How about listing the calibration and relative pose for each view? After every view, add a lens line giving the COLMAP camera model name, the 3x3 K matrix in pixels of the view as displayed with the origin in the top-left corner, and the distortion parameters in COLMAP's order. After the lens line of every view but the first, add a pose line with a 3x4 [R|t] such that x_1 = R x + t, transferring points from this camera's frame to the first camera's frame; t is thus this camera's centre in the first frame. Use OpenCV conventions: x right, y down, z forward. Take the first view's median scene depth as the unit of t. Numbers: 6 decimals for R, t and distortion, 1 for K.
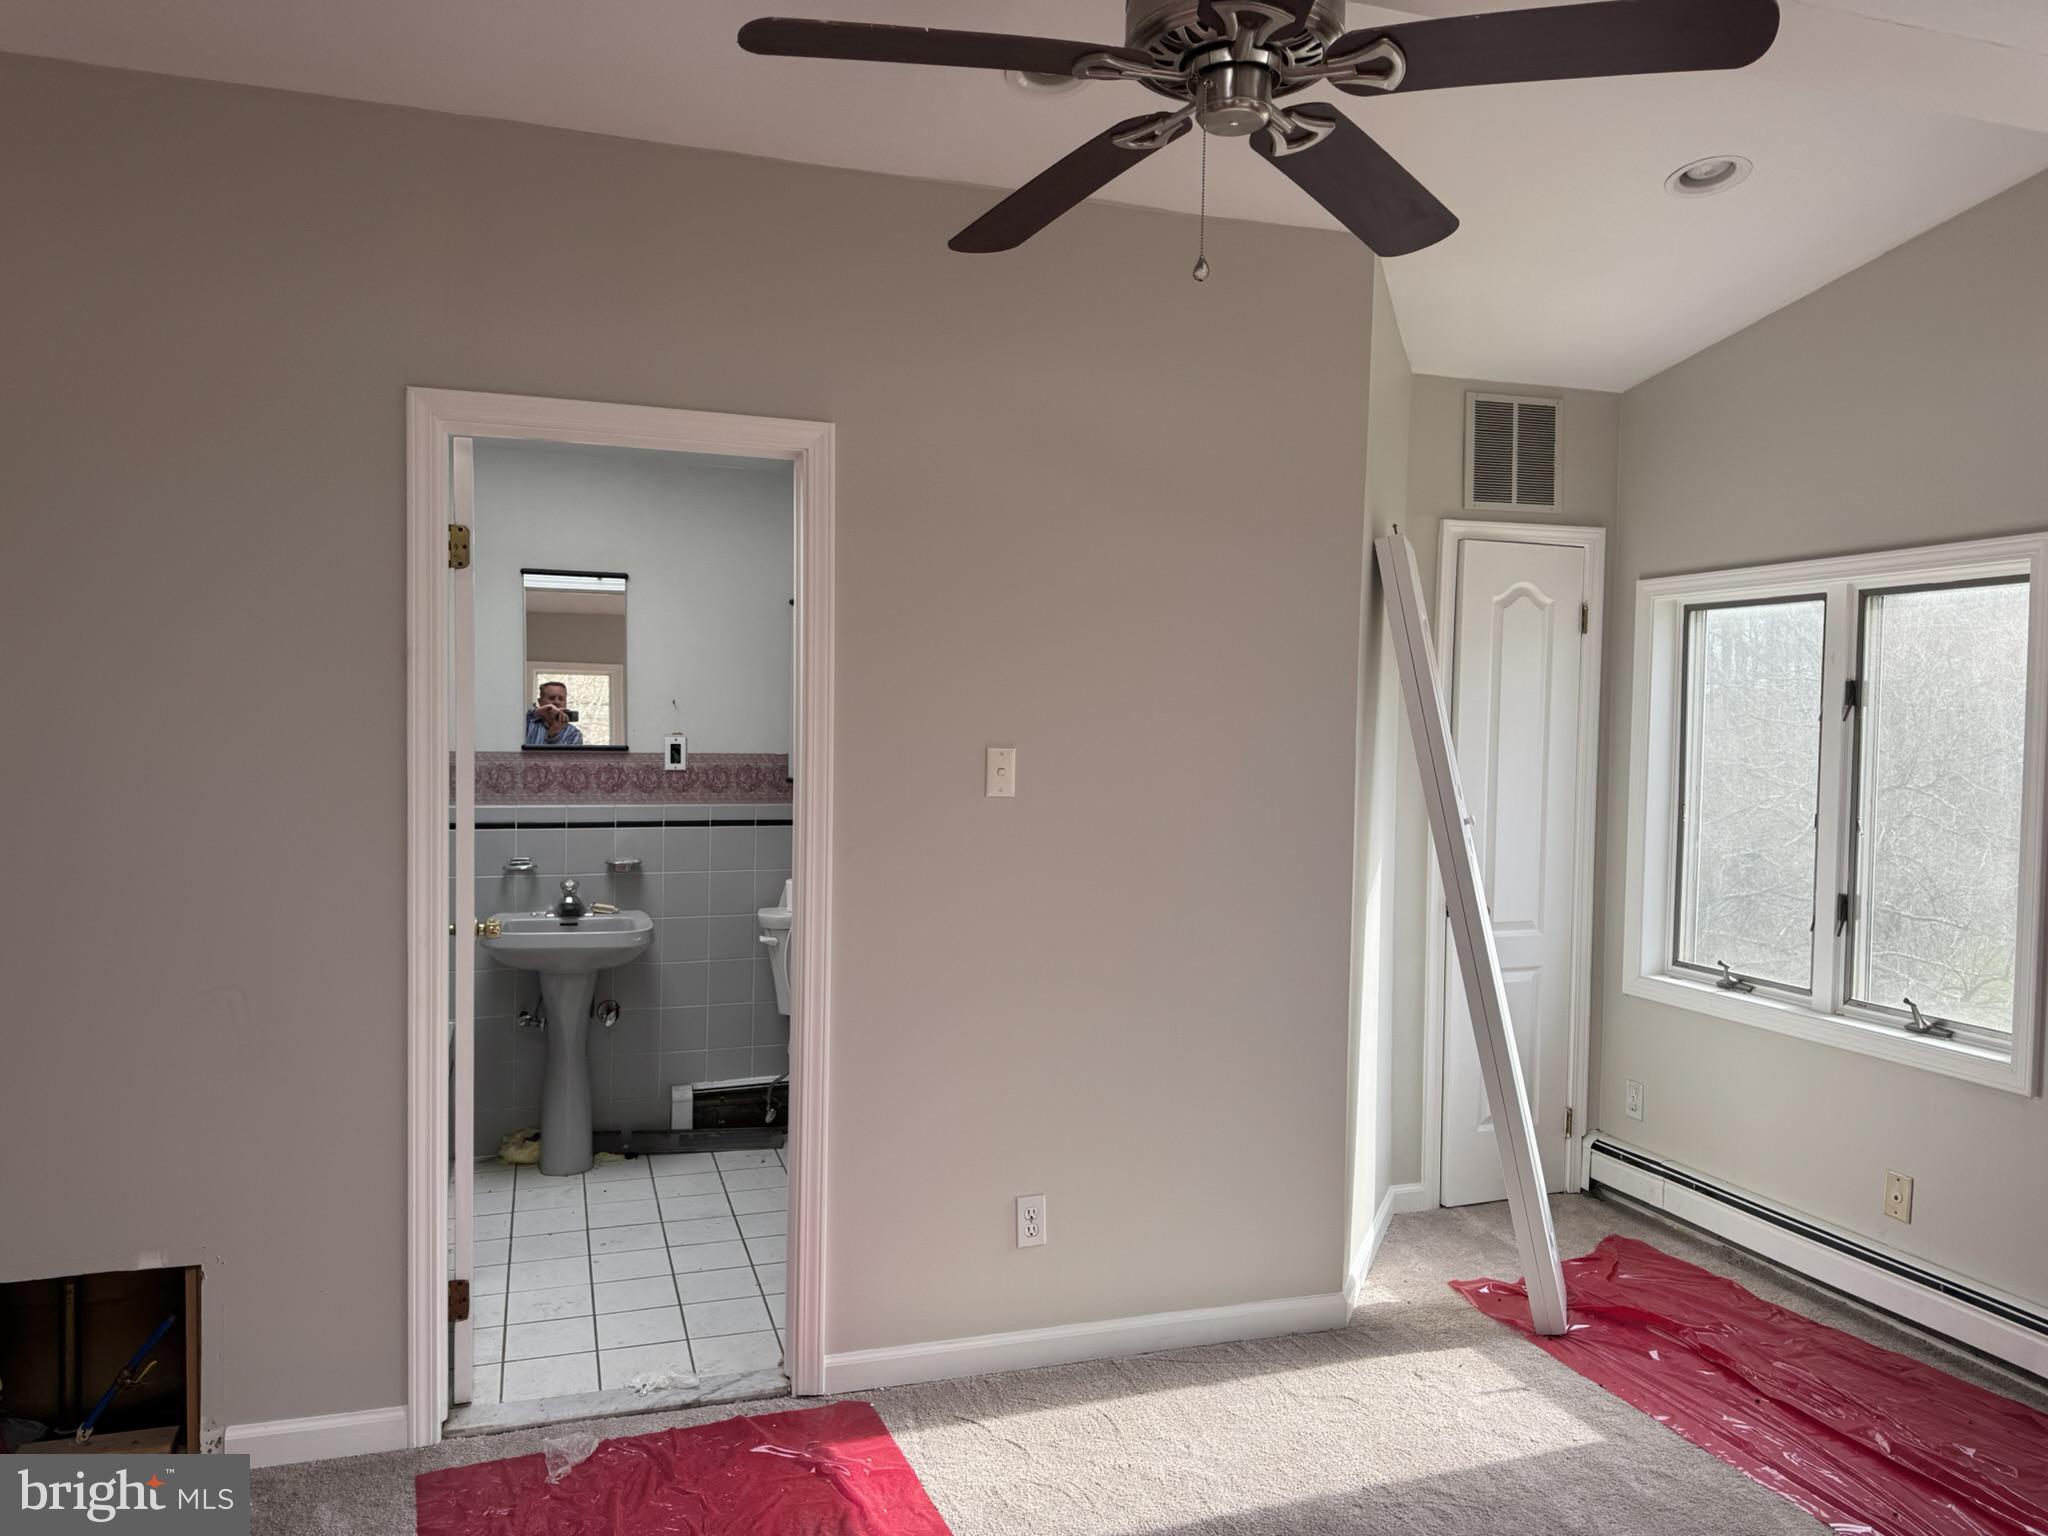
lens RADIAL K [[1445.9, 0, 1017.7], [0, 1445.9, 767.6], [0, 0, 1]] dist [0.044033, -0.049488]
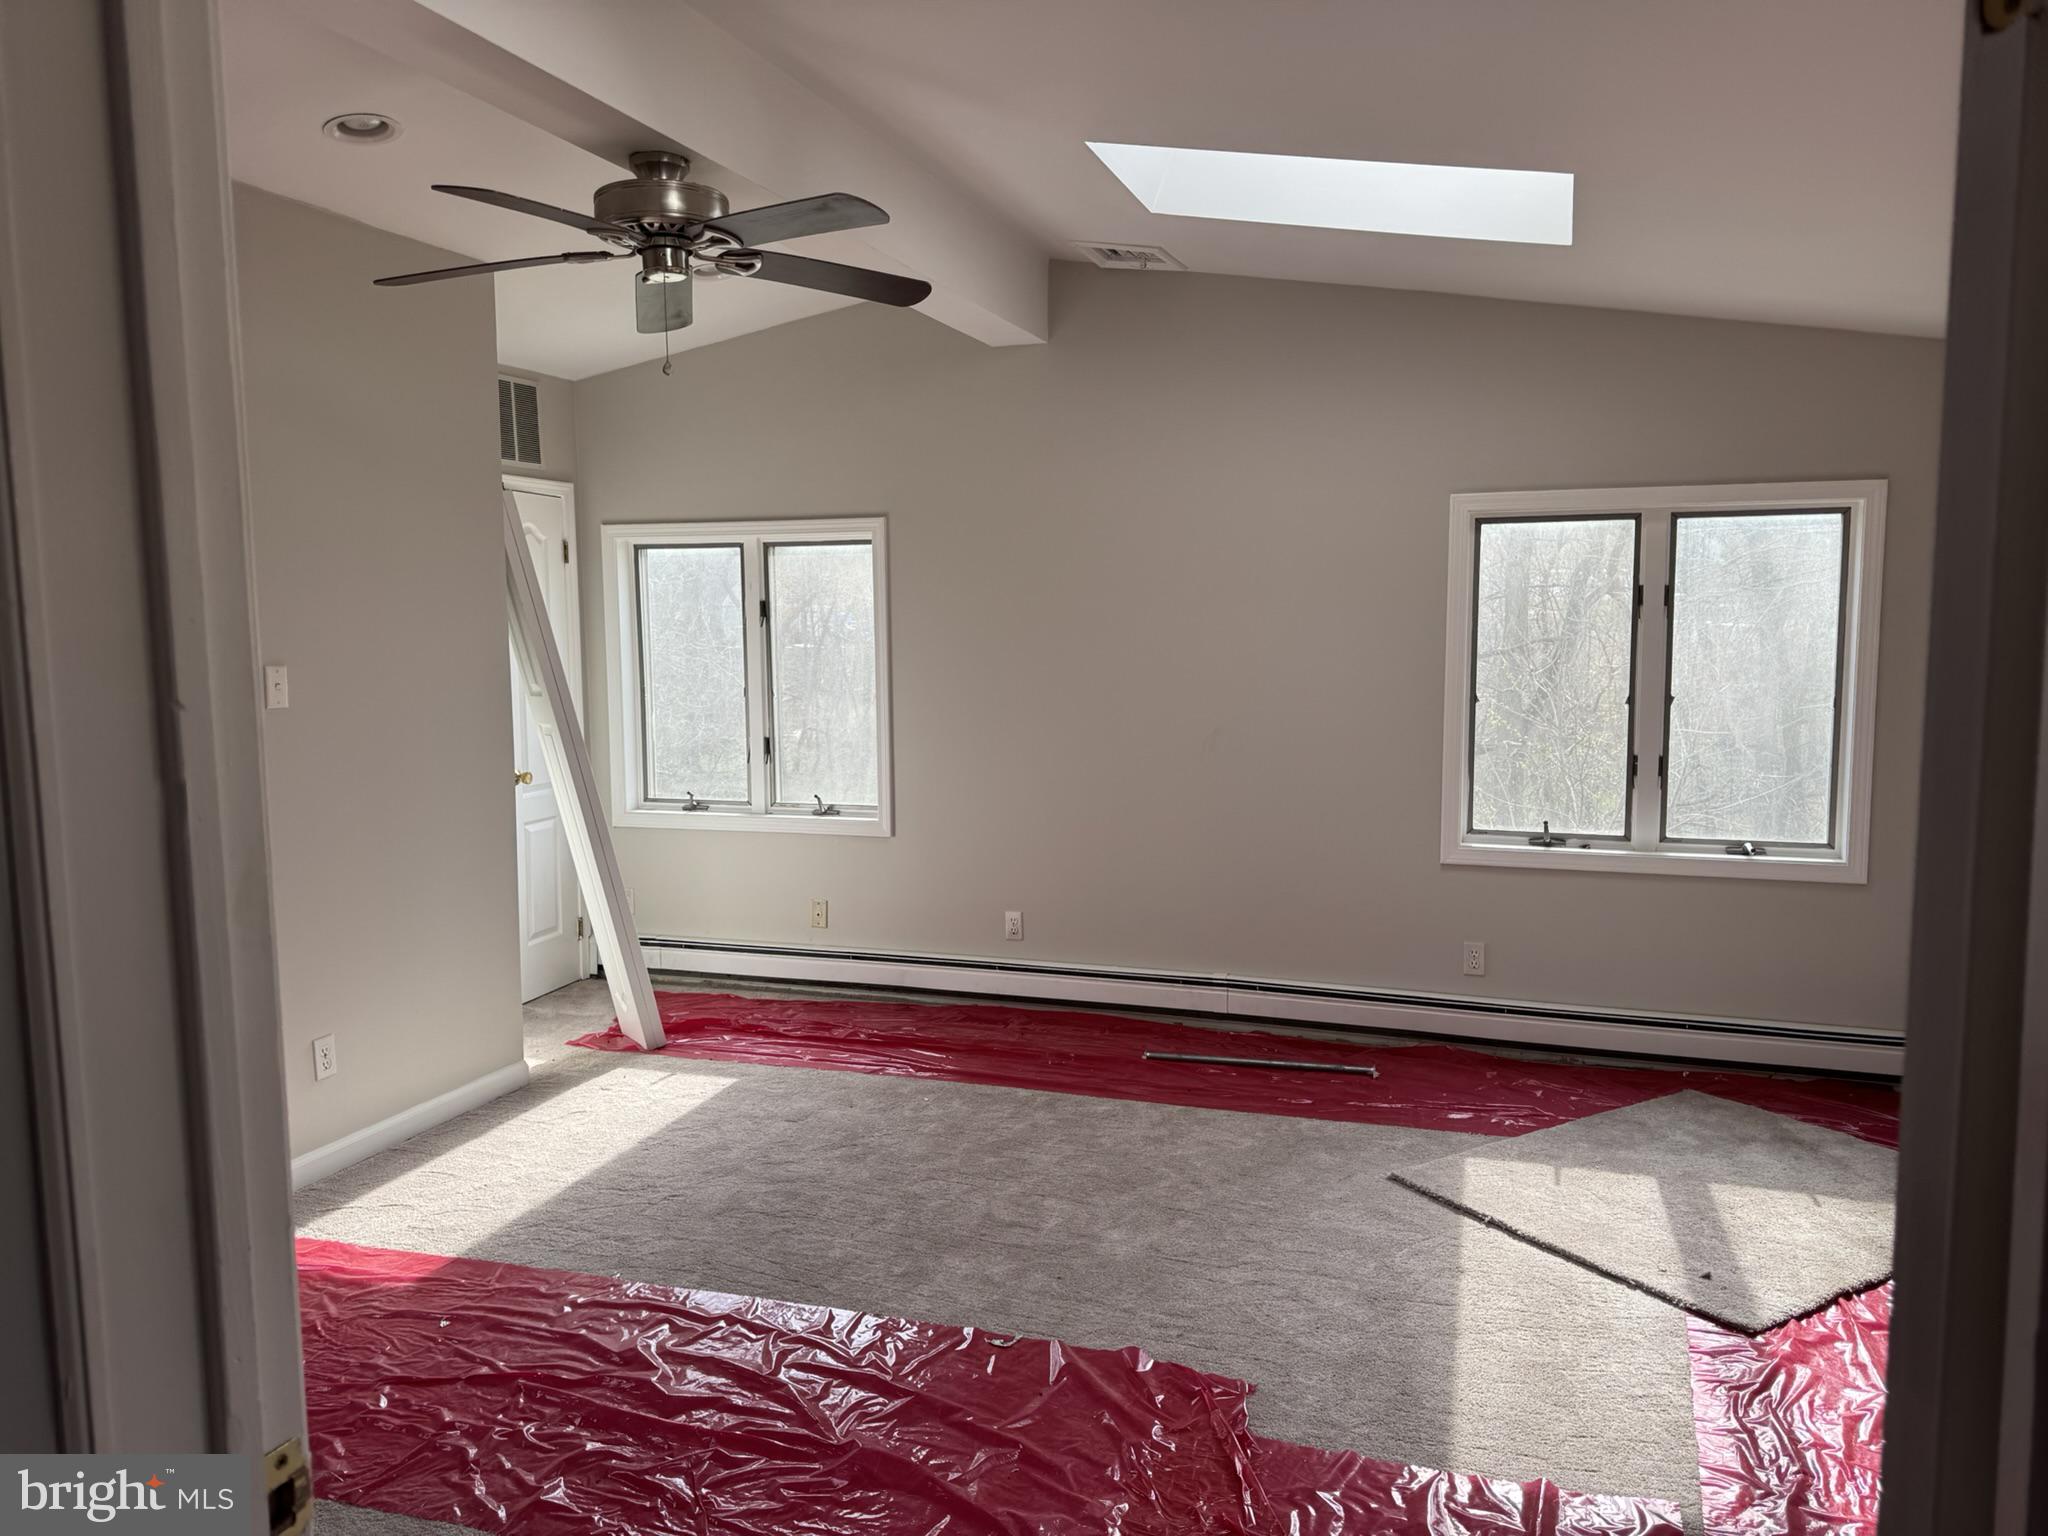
lens RADIAL K [[1445.9, 0, 1031.6], [0, 1445.9, 772.4], [0, 0, 1]] dist [0.044033, -0.049488]
pose [[0.607011, -0.102259, 0.788087, -0.496523], [0.043658, 0.994480, 0.095414, -0.012147], [-0.793494, -0.023511, 0.608124, -0.177078]]
